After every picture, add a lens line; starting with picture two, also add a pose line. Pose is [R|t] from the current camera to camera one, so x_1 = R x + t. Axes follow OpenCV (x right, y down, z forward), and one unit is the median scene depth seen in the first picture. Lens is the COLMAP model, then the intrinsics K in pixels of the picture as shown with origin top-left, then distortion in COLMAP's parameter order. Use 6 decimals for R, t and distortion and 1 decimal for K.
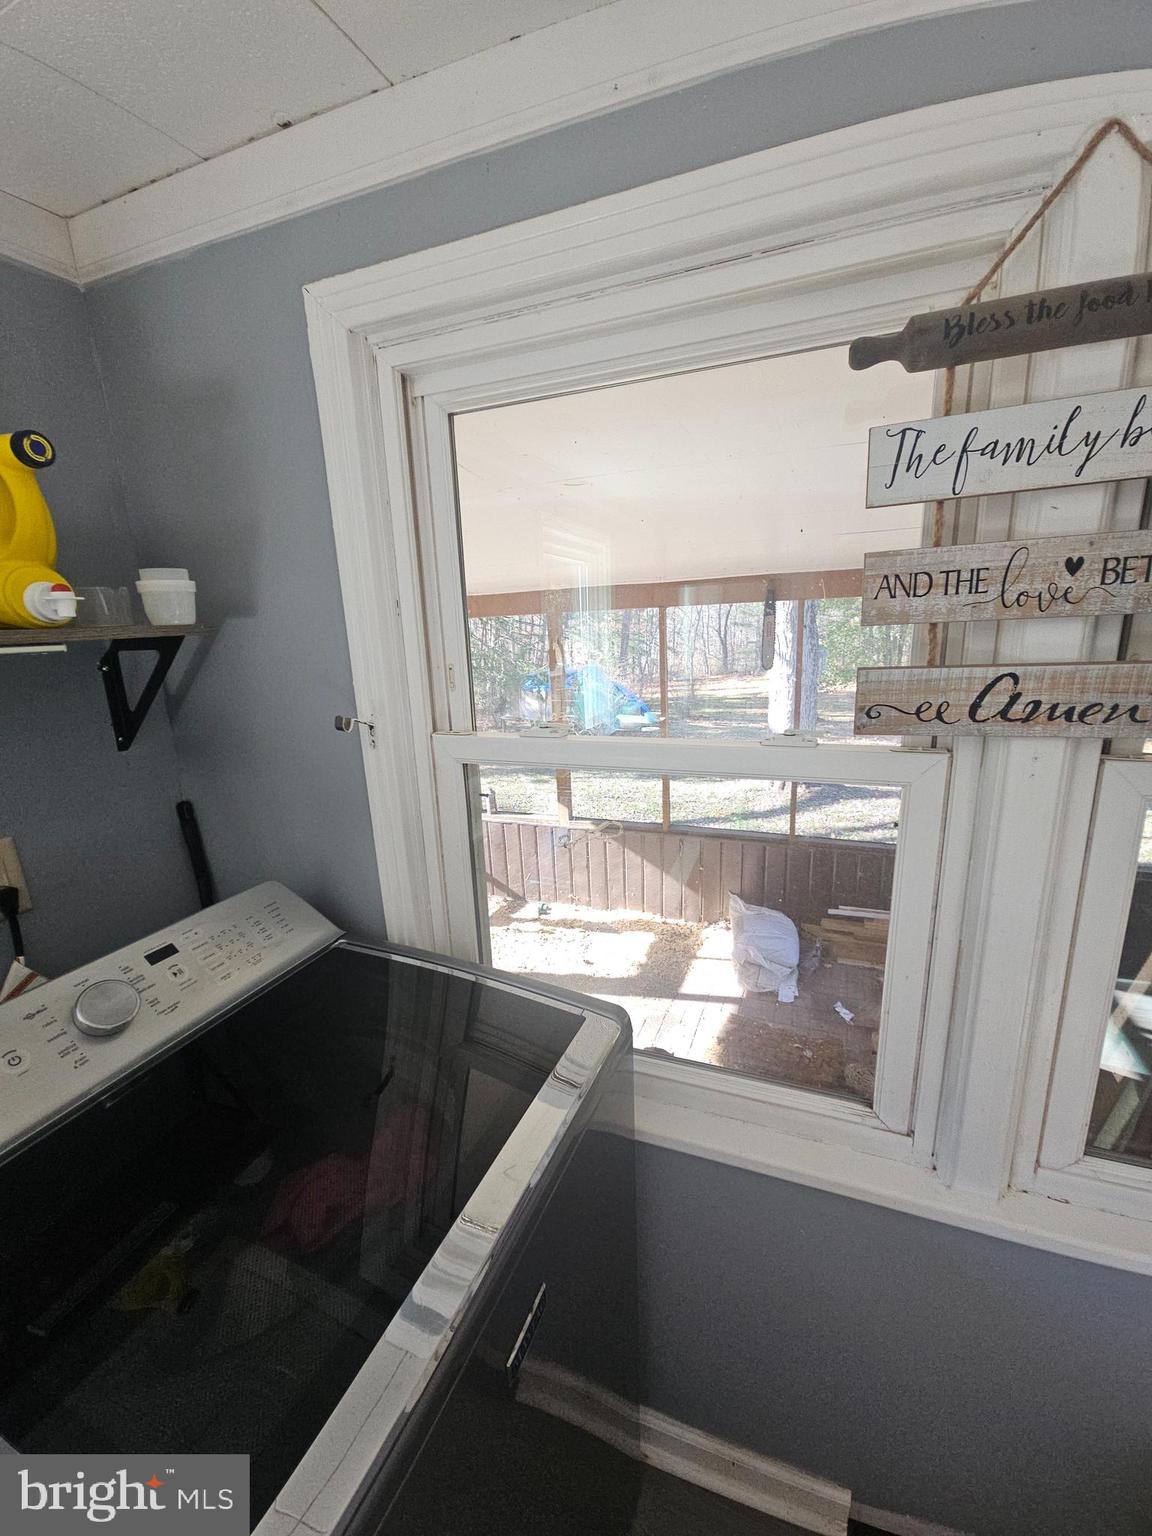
lens RADIAL K [[628.0, 0, 579.6], [0, 628.0, 774.8], [0, 0, 1]] dist [0.003136, 0.000130]
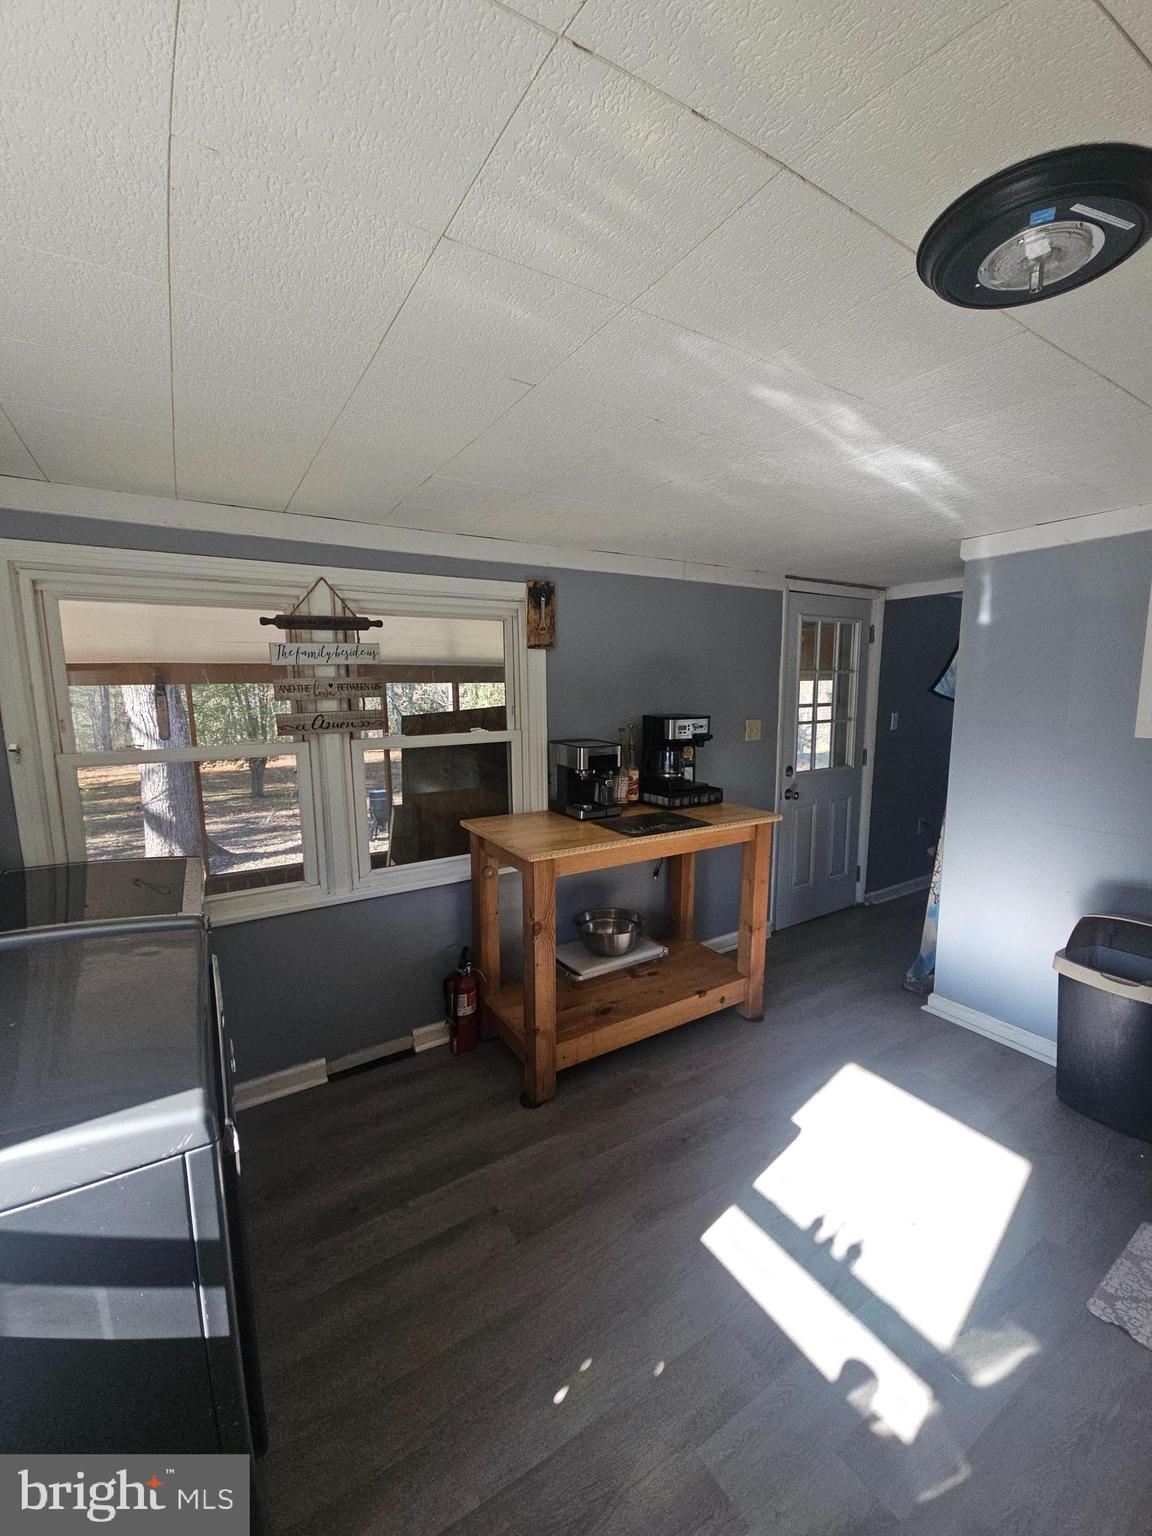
lens RADIAL K [[626.2, 0, 582.4], [0, 626.2, 774.7], [0, 0, 1]] dist [-0.000599, -0.000340]
pose [[0.592343, -0.081529, 0.801550, -1.148198], [0.181268, 0.982846, -0.033987, 0.497148], [-0.785030, 0.165427, 0.596961, -1.957917]]
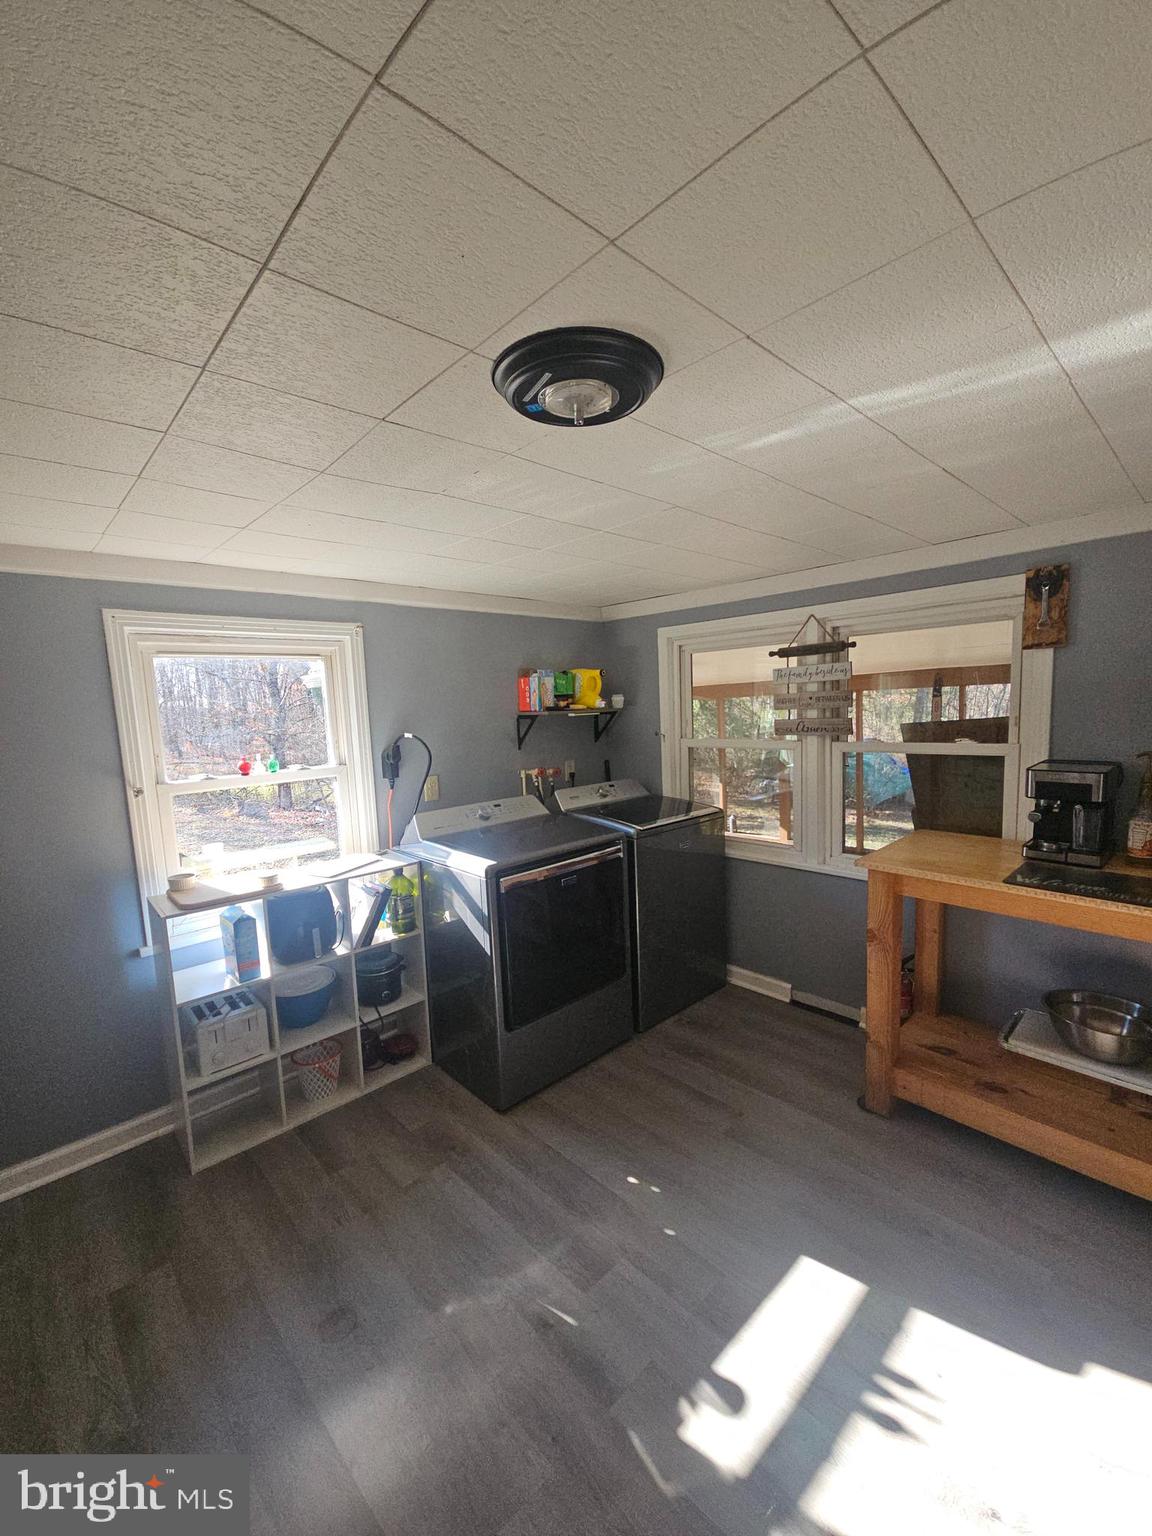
lens RADIAL K [[628.0, 0, 579.6], [0, 628.0, 774.8], [0, 0, 1]] dist [0.003136, 0.000130]
pose [[0.904800, 0.050828, -0.422792, 1.062548], [-0.097402, 0.991233, -0.089279, 0.713531], [0.414547, 0.121961, 0.901818, -3.363378]]
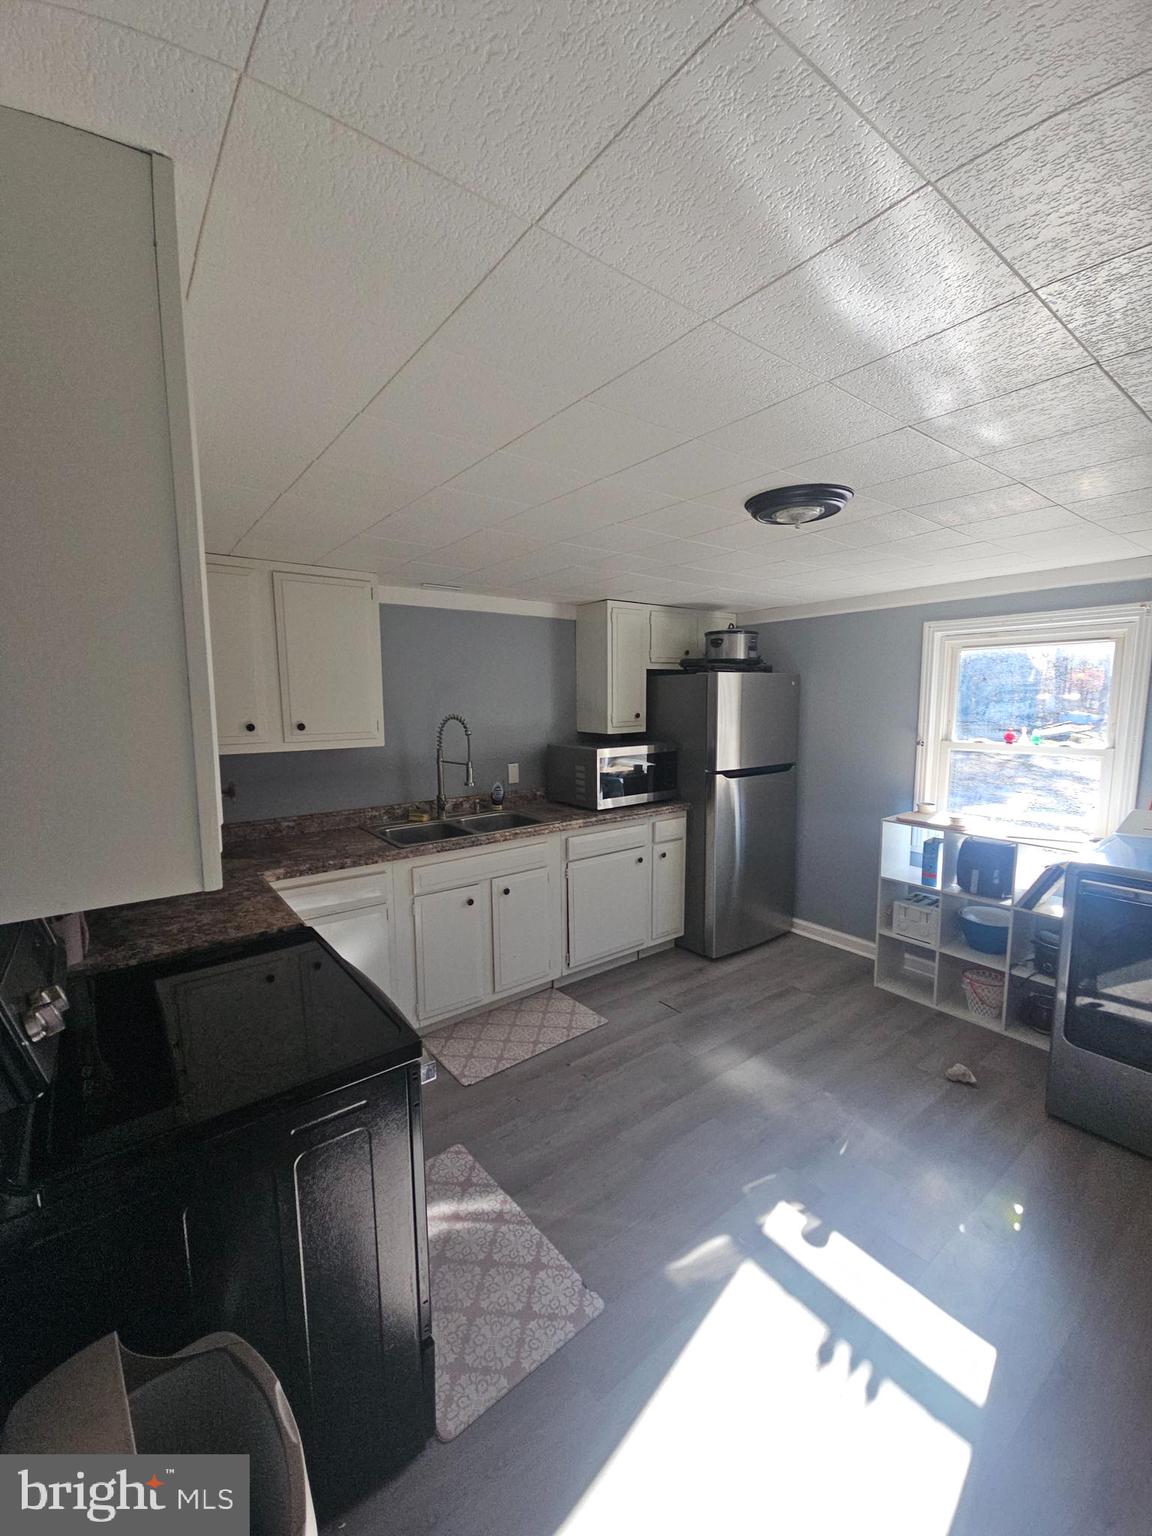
lens RADIAL K [[628.0, 0, 579.6], [0, 628.0, 774.8], [0, 0, 1]] dist [0.003136, 0.000130]
pose [[-0.510078, 0.147901, -0.847317, 3.118146], [-0.184766, 0.943268, 0.275876, 0.124459], [0.840049, 0.297274, -0.453813, -1.364634]]
